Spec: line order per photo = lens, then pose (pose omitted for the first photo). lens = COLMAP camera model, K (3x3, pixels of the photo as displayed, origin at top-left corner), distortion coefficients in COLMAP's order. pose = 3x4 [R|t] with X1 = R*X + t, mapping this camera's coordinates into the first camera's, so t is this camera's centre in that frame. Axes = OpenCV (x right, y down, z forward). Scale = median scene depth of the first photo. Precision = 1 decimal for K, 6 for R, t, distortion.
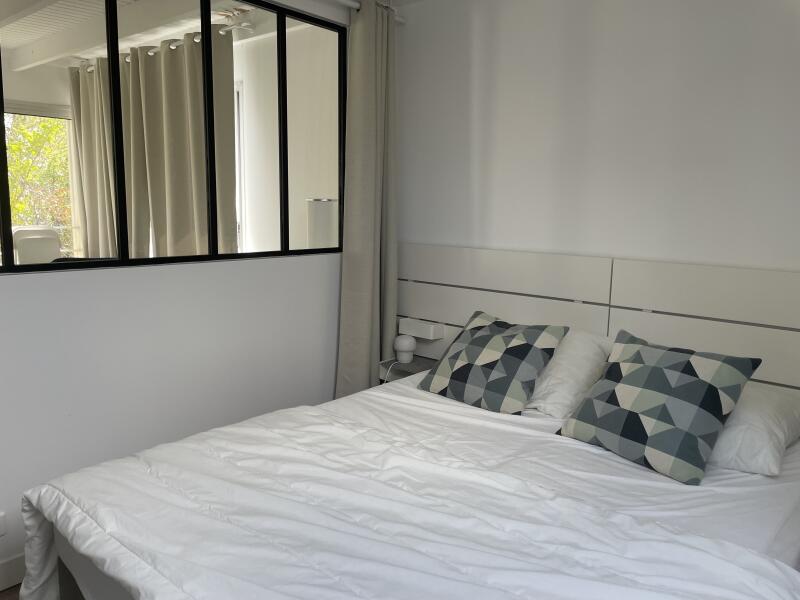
lens RADIAL K [[597.8, 0, 404.4], [0, 597.8, 295.0], [0, 0, 1]] dist [0.101286, -0.147464]
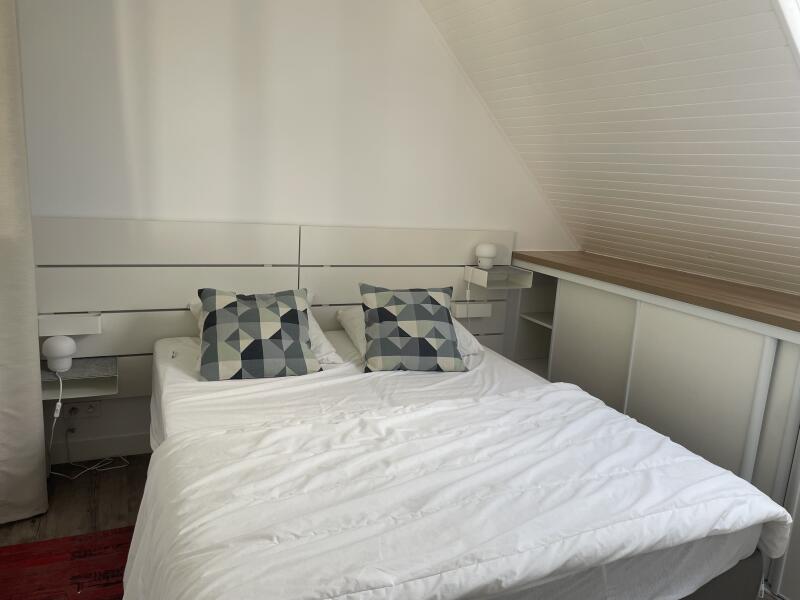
lens RADIAL K [[597.8, 0, 404.4], [0, 597.8, 295.0], [0, 0, 1]] dist [0.101286, -0.147464]
pose [[0.430874, -0.174843, 0.885312, -0.875771], [0.081700, 0.984580, 0.154685, -0.127777], [-0.898706, 0.005680, 0.438515, 0.421782]]
